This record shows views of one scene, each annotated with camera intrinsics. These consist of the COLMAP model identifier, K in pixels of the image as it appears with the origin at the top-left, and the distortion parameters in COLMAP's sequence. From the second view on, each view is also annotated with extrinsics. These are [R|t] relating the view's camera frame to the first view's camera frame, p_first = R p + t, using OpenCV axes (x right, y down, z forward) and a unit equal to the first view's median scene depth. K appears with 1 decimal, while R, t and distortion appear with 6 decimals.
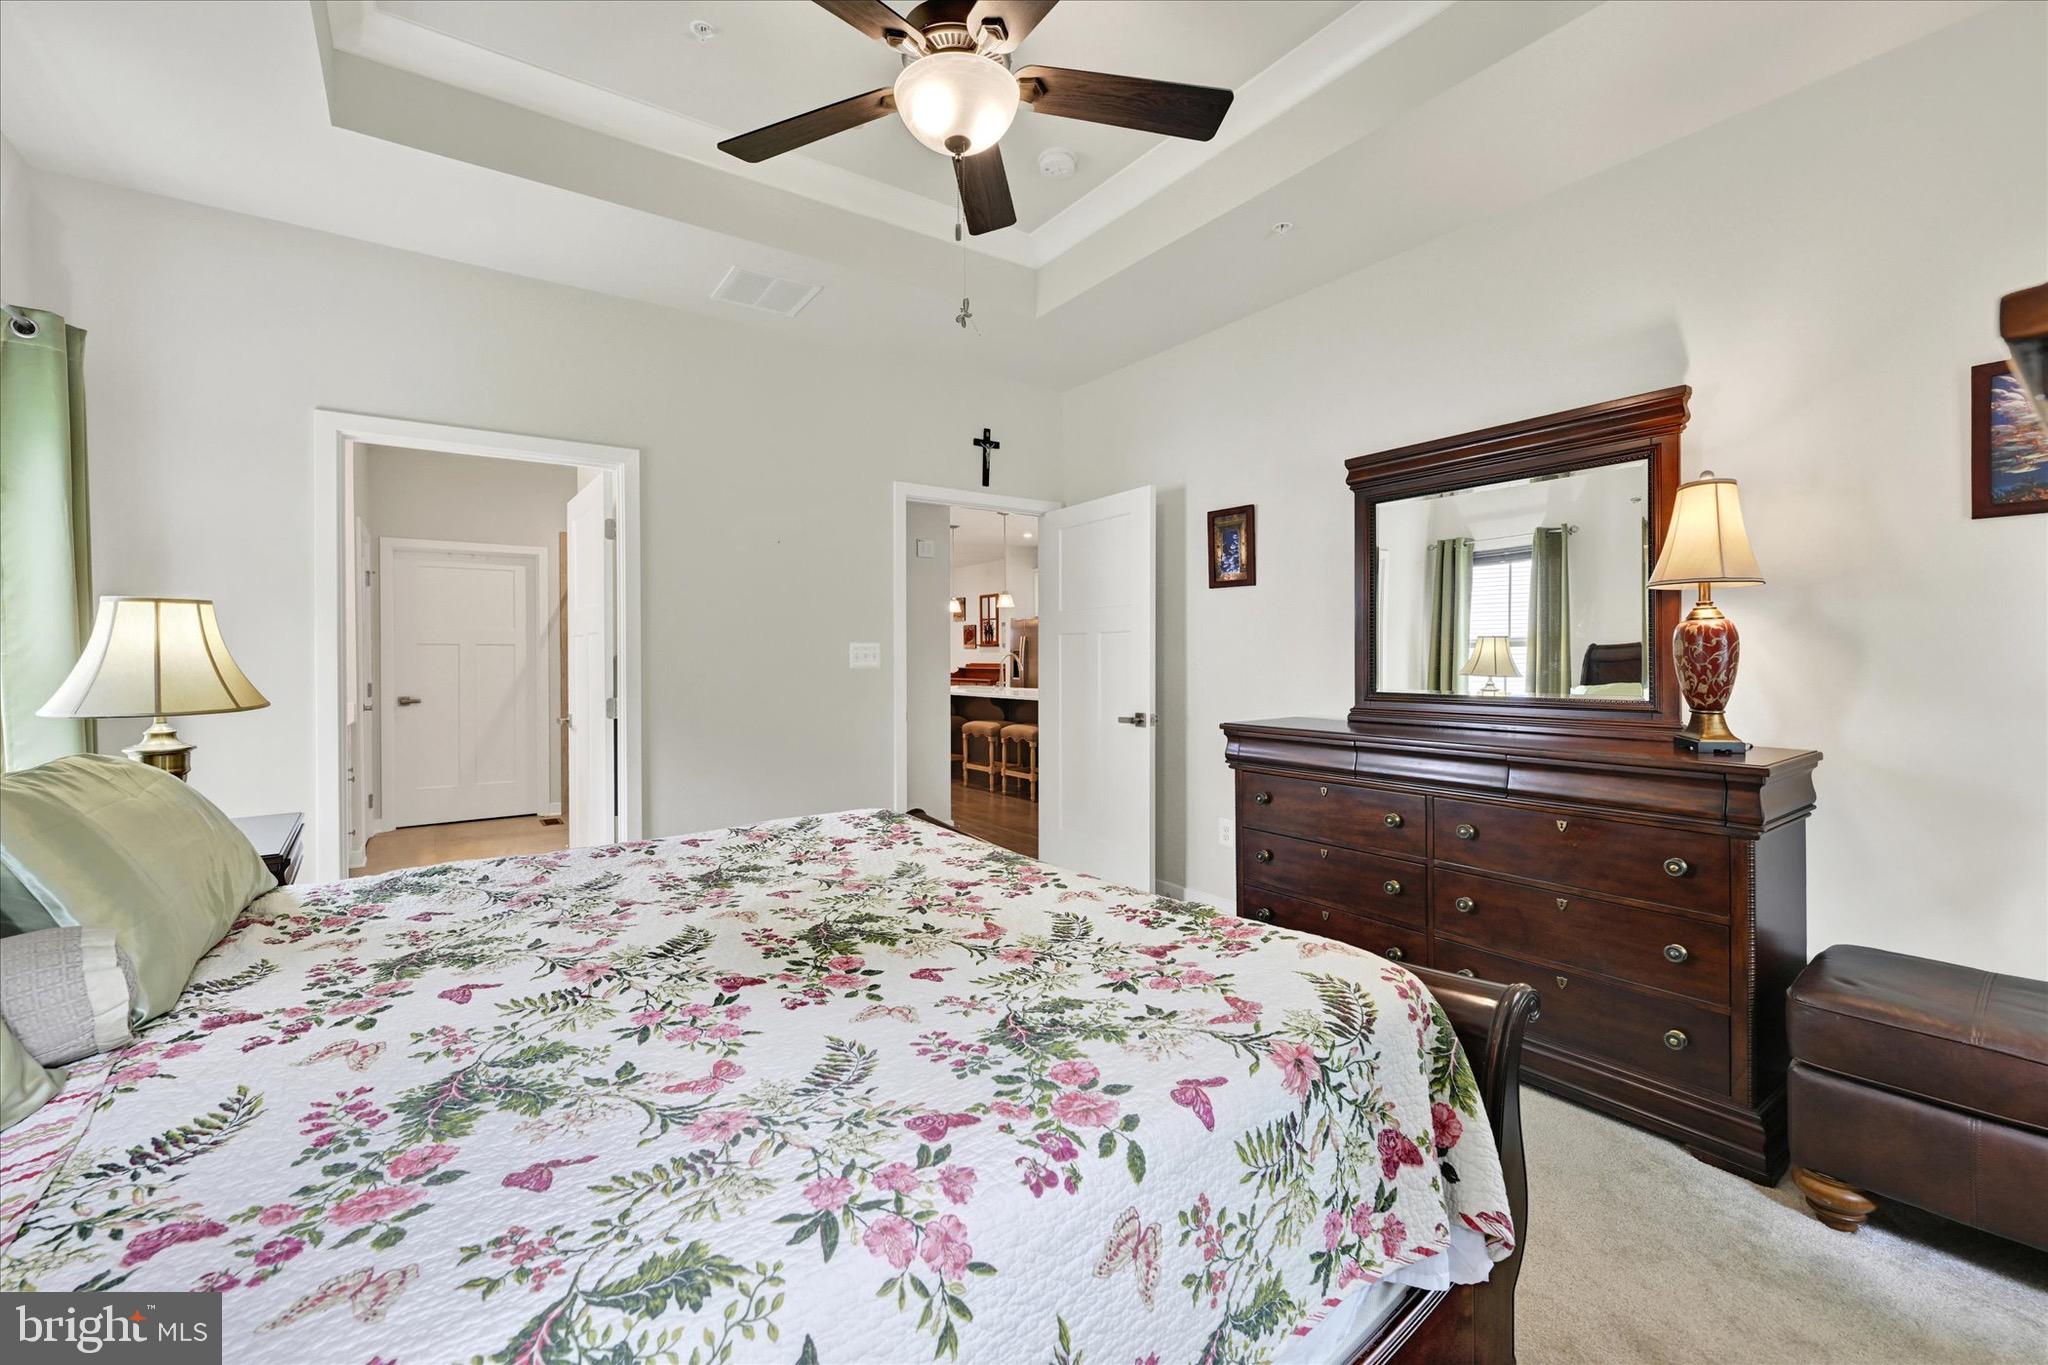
lens RADIAL K [[834.1, 0, 1027.4], [0, 834.1, 672.6], [0, 0, 1]] dist [-0.000400, 0.000016]
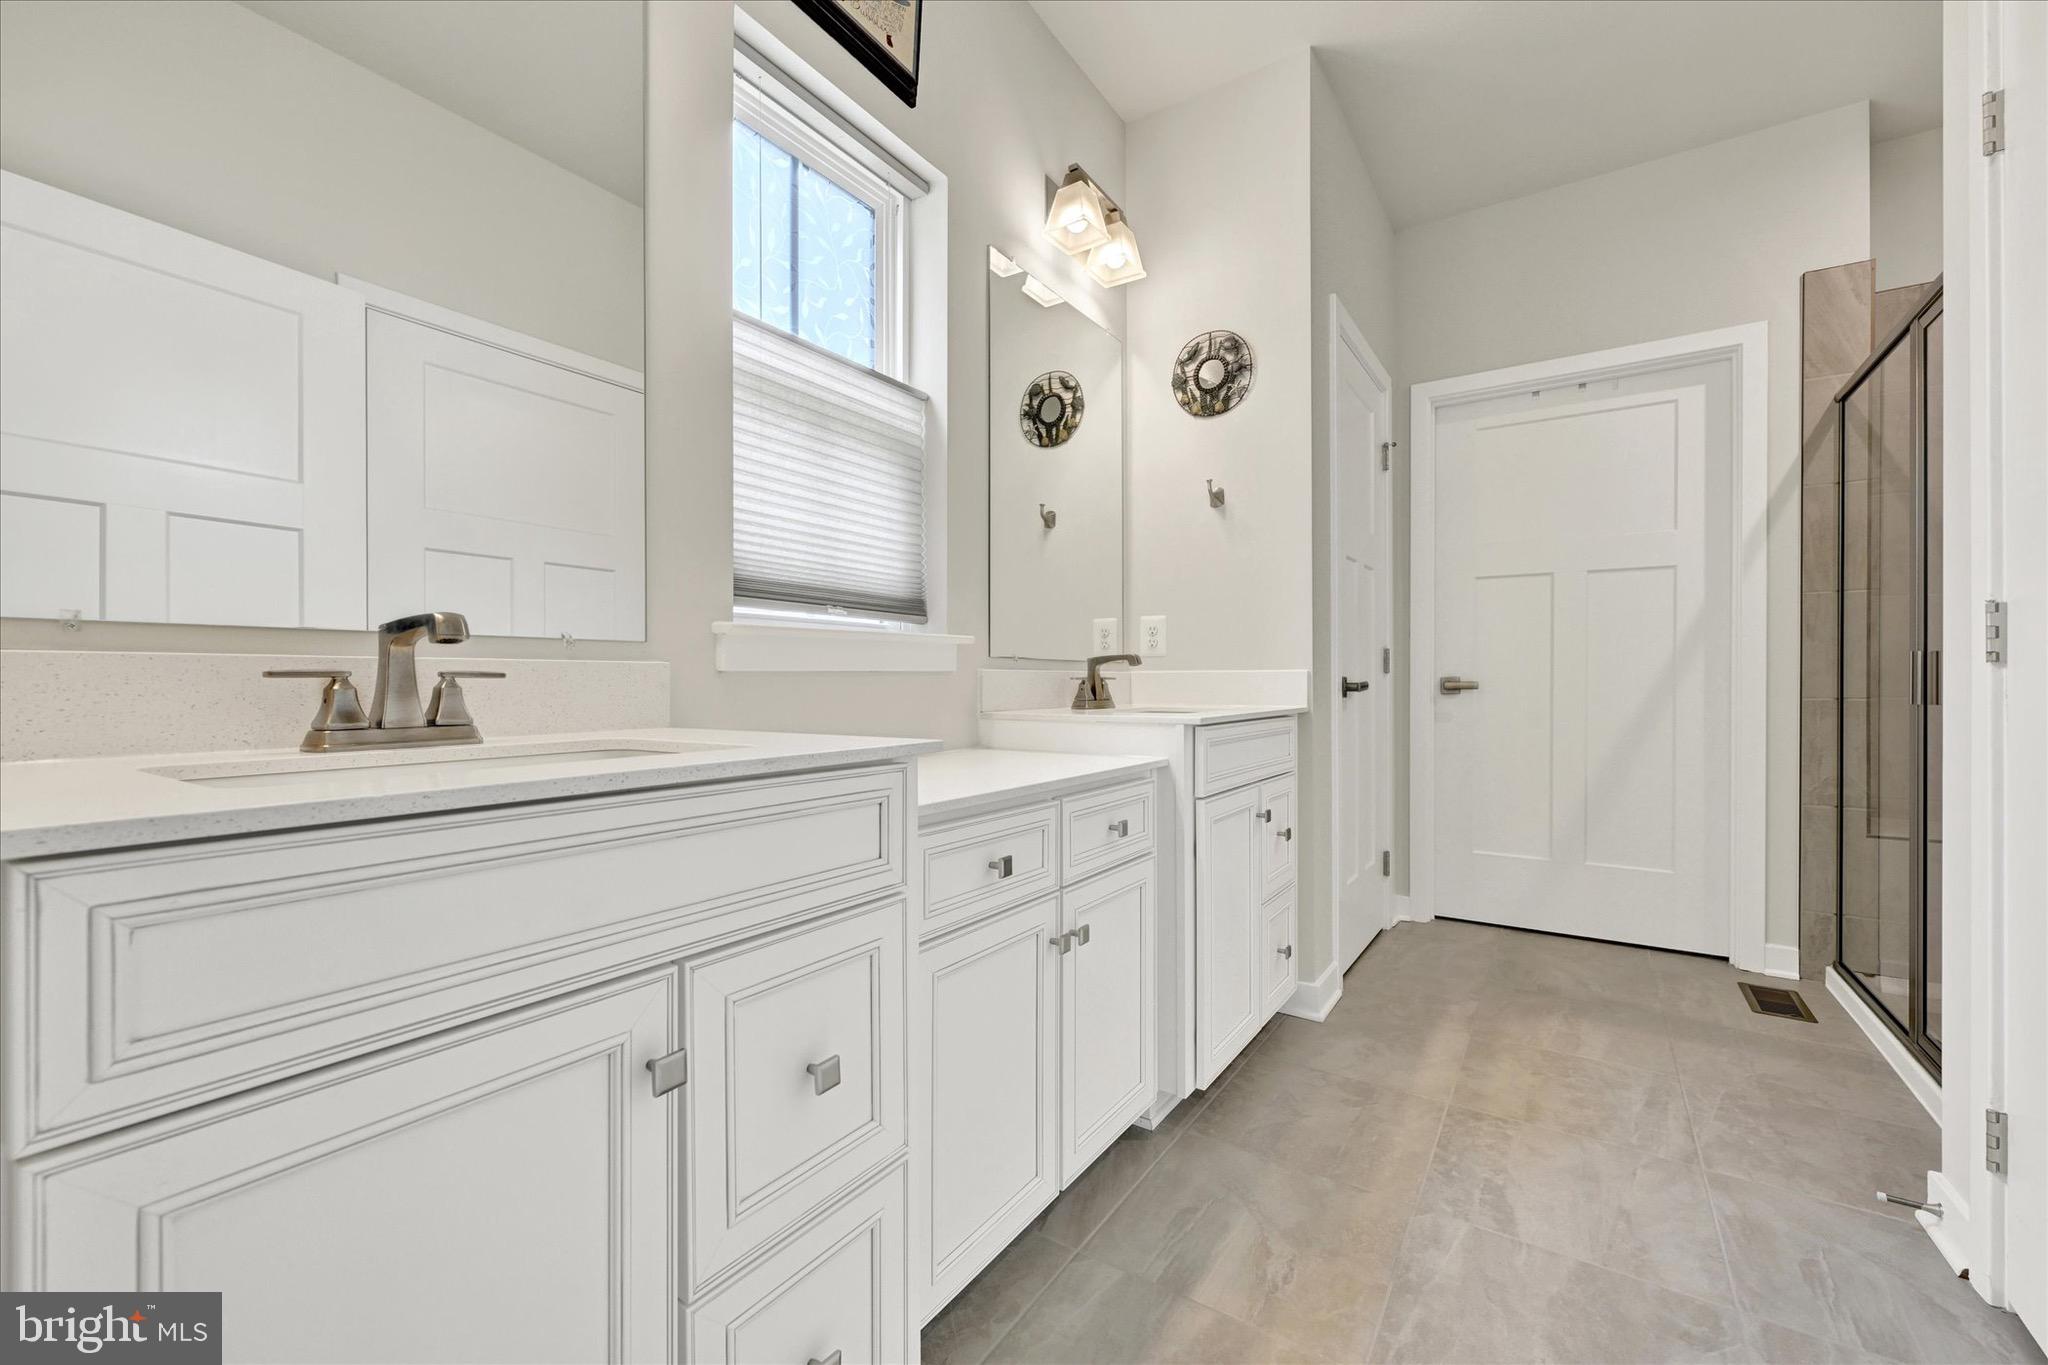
lens RADIAL K [[834.1, 0, 1021.9], [0, 834.1, 680.8], [0, 0, 1]] dist [-0.000400, 0.000016]
pose [[0.347204, 0.000837, -0.937789, -0.329790], [-0.012041, 0.999921, -0.003566, 0.034770], [0.937712, 0.012530, 0.347187, 0.536259]]
